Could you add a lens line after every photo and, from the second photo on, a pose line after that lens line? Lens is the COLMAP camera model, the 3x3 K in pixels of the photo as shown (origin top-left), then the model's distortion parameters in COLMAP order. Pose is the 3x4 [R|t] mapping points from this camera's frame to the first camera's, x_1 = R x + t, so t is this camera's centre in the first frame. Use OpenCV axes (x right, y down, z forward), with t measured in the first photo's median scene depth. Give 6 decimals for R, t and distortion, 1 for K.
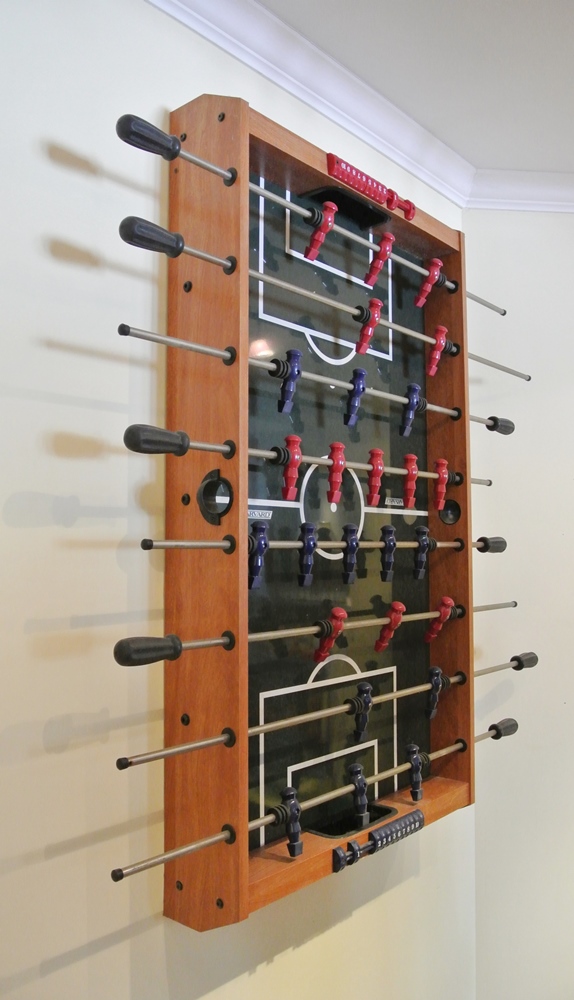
lens RADIAL K [[788.5, 0, 307.0], [0, 788.5, 498.8], [0, 0, 1]] dist [-0.063624, 0.005252]
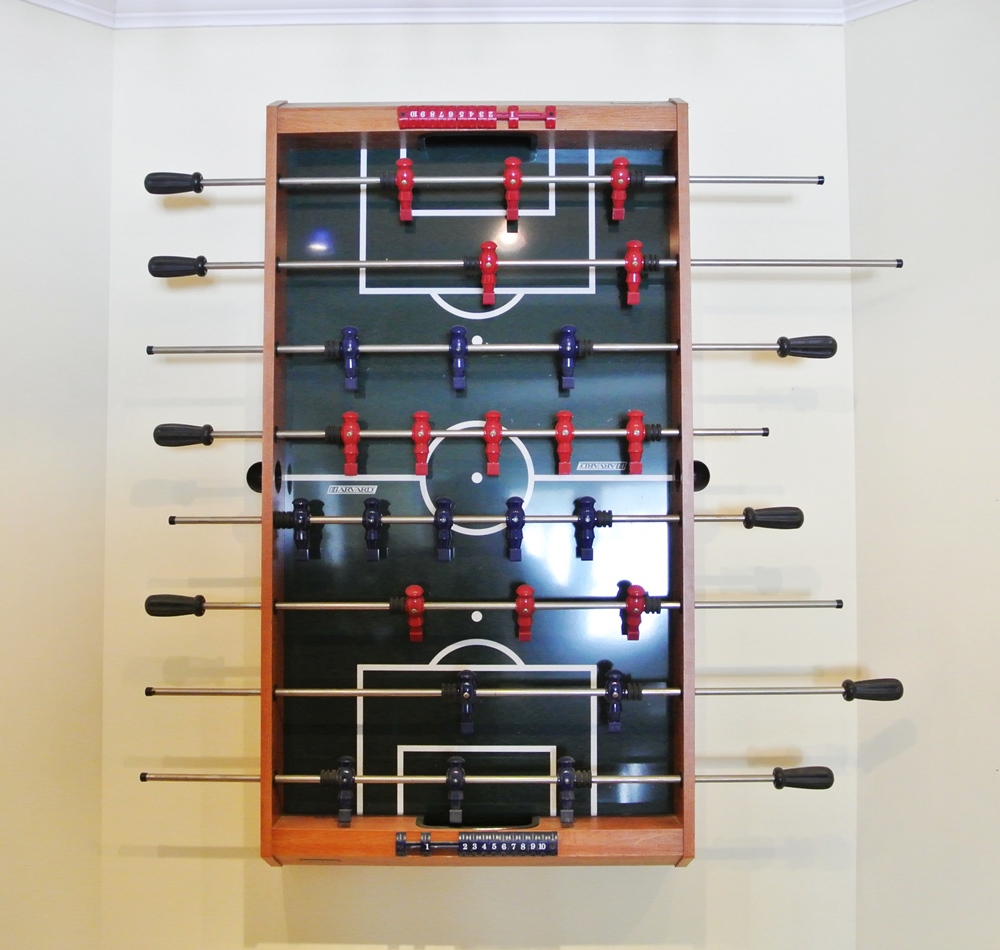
lens RADIAL K [[1104.4, 0, 500.0], [0, 1104.4, 475.0], [0, 0, 1]] dist [-0.045702, -0.016332]
pose [[0.640167, -0.028047, -0.767724, 1.182674], [0.049956, 0.998738, 0.005170, 0.002730], [0.766610, -0.041662, 0.640760, 0.235635]]
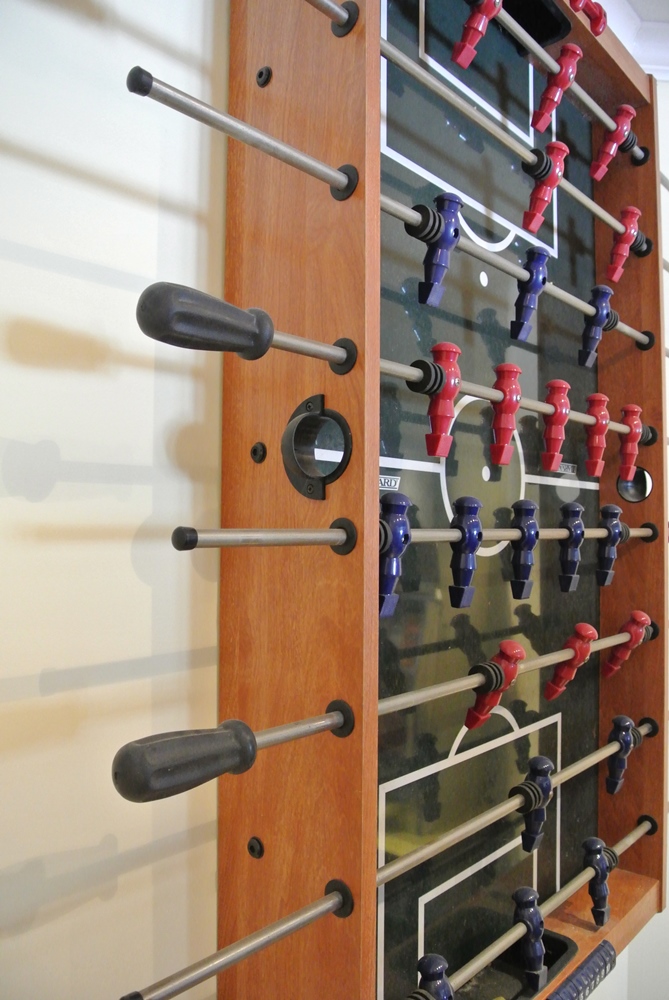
lens RADIAL K [[763.9, 0, 334.1], [0, 763.9, 495.0], [0, 0, 1]] dist [-0.063113, 0.001295]
pose [[0.999662, 0.010308, -0.023872, -0.083970], [-0.009695, 0.999625, 0.025622, 0.015585], [0.024127, -0.025382, 0.999387, 0.444599]]
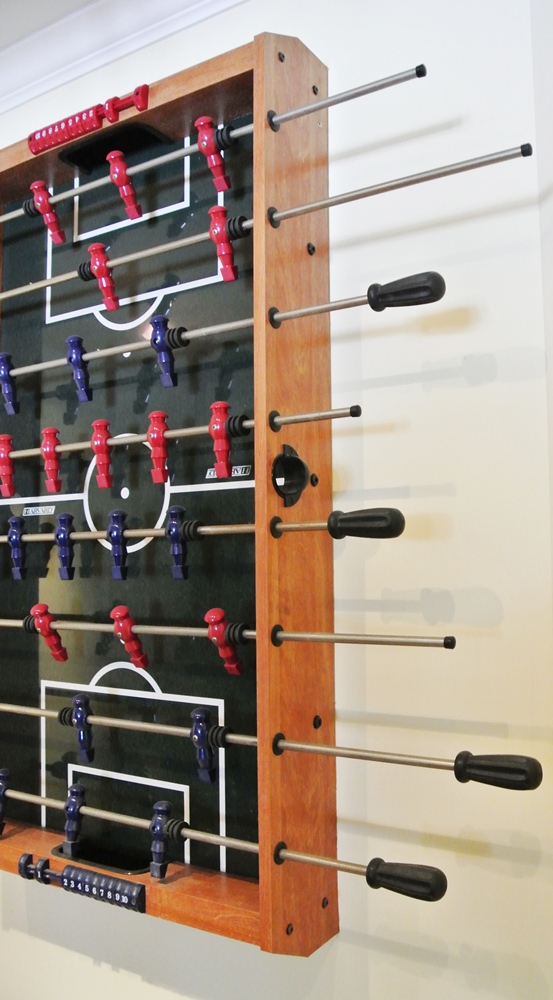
lens RADIAL K [[805.1, 0, 335.6], [0, 805.1, 504.5], [0, 0, 1]] dist [-0.057682, 0.000133]
pose [[0.167763, -0.064237, -0.983732, 1.085886], [0.080626, 0.995426, -0.051250, 0.100750], [0.982525, -0.070716, 0.172175, 1.236659]]
